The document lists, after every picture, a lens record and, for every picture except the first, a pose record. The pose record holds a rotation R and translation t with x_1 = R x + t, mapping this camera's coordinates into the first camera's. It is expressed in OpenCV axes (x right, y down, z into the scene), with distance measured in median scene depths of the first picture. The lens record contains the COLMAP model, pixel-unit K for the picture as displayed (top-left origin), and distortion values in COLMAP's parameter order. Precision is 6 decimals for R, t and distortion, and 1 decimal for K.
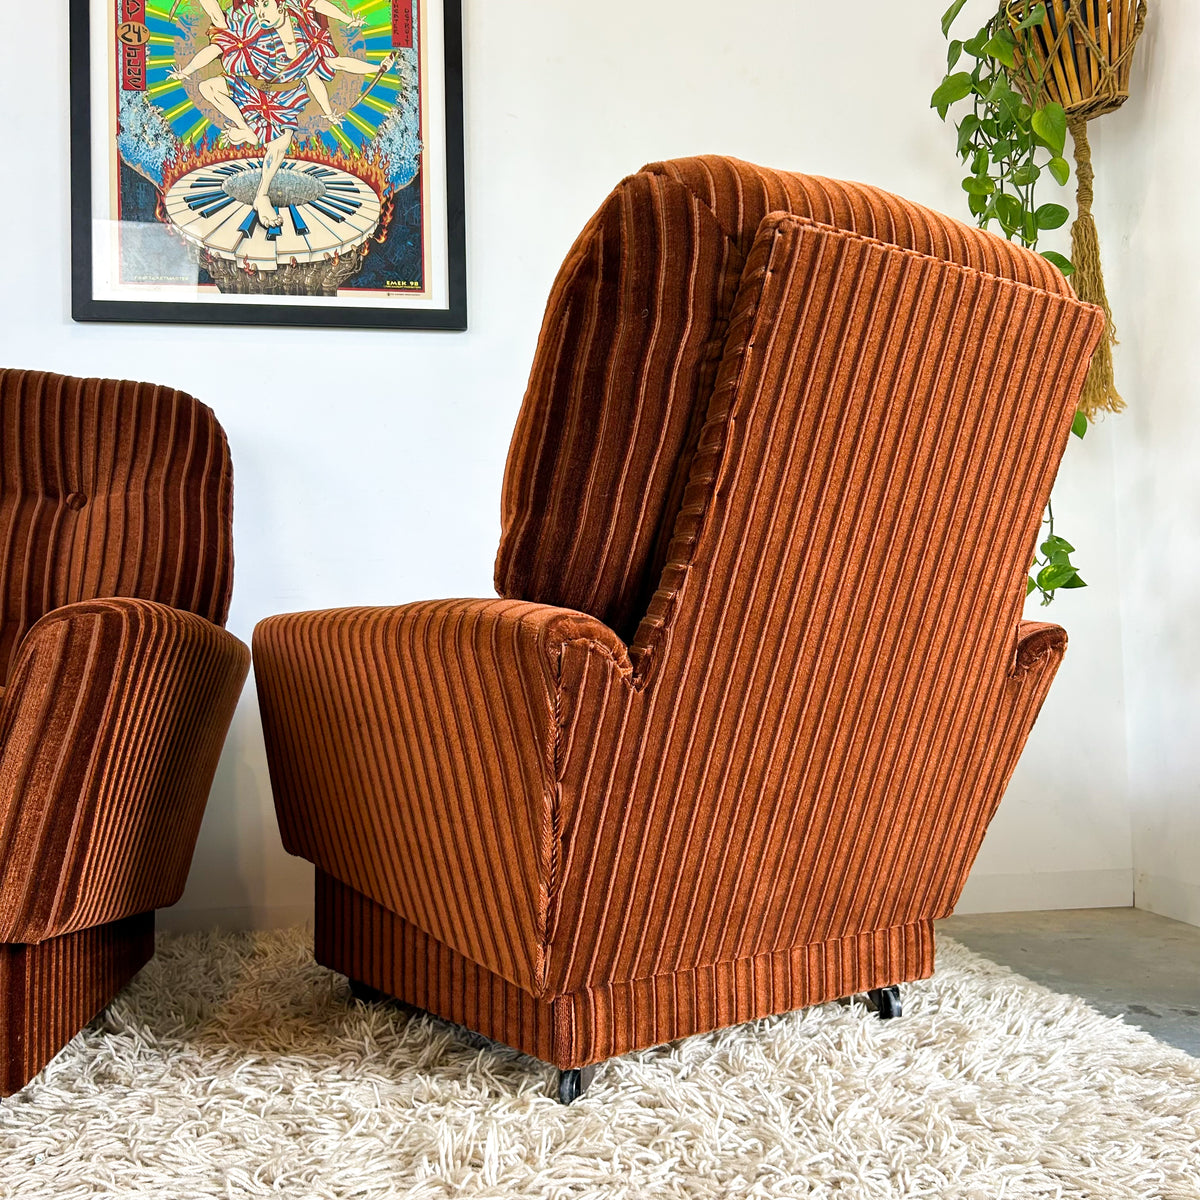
lens RADIAL K [[1227.7, 0, 601.5], [0, 1227.7, 628.7], [0, 0, 1]] dist [-0.020419, 0.045347]
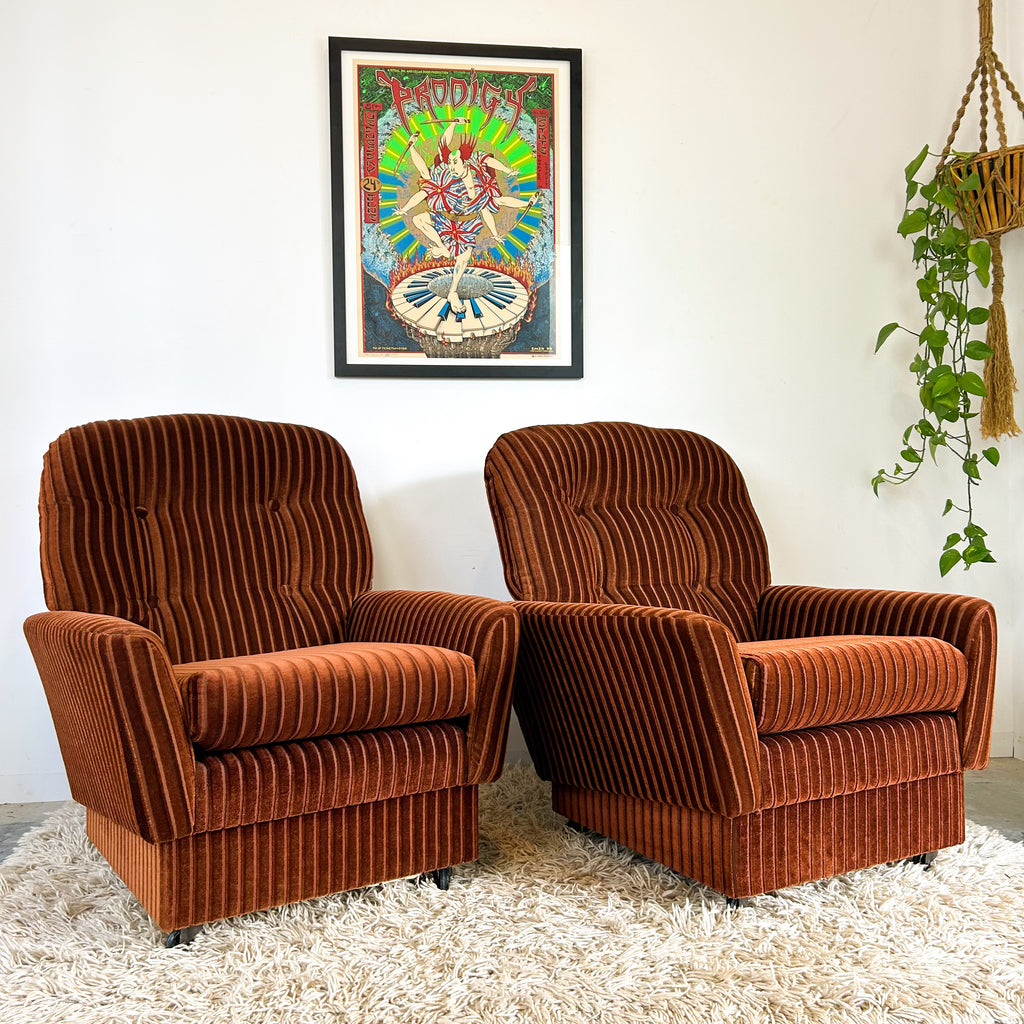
lens RADIAL K [[1035.6, 0, 510.3], [0, 1035.6, 502.6], [0, 0, 1]] dist [0.110898, -0.206706]
pose [[0.999904, 0.011128, -0.008307, -0.192608], [-0.010697, 0.998677, 0.050305, -0.158088], [0.008856, -0.050212, 0.998699, -0.306023]]
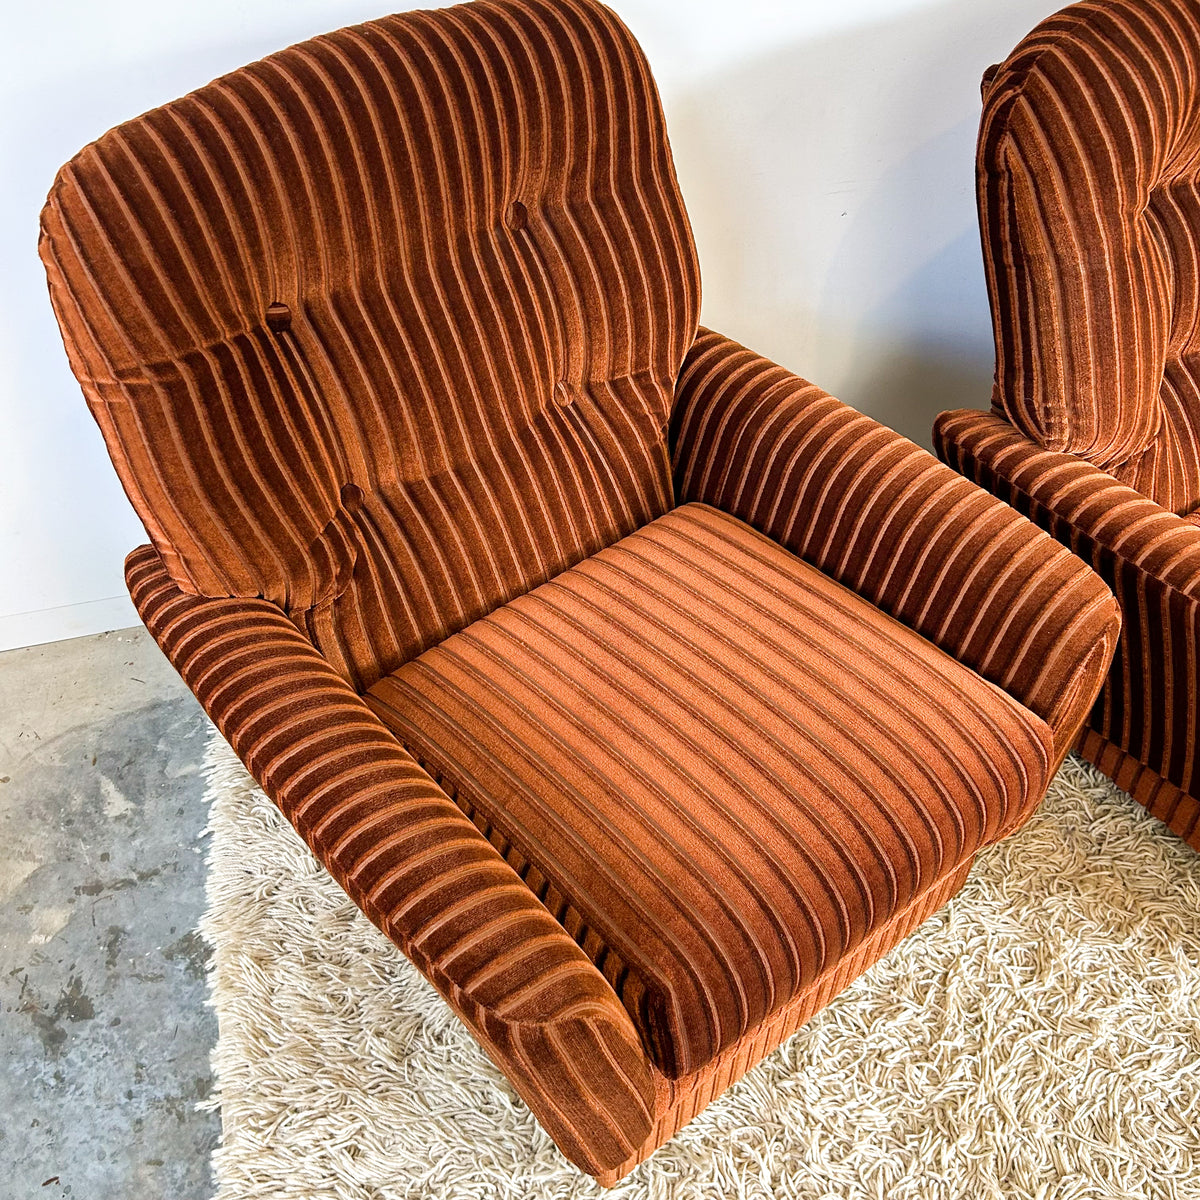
lens RADIAL K [[1217.2, 0, 597.1], [0, 1217.2, 605.2], [0, 0, 1]] dist [0.068370, -0.089233]
pose [[0.995920, -0.056195, 0.070606, -0.484429], [-0.016240, 0.658048, 0.752801, -0.449502], [-0.088765, -0.750876, 0.654451, 0.277703]]
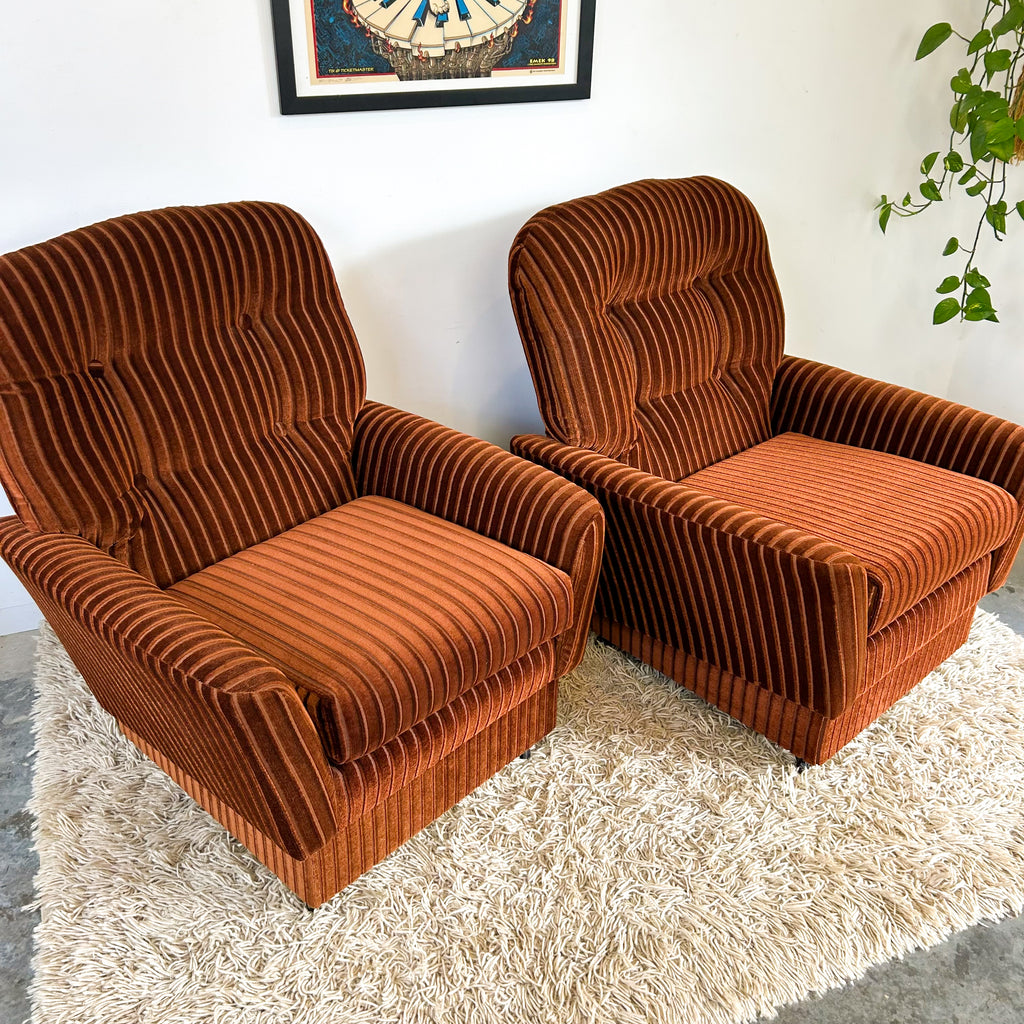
lens RADIAL K [[1038.7, 0, 509.5], [0, 1038.7, 516.5], [0, 0, 1]] dist [0.068370, -0.089233]
pose [[0.972446, -0.084153, 0.217408, -0.457154], [-0.048876, 0.838255, 0.543084, -0.469112], [-0.227946, -0.538746, 0.811045, -0.047167]]
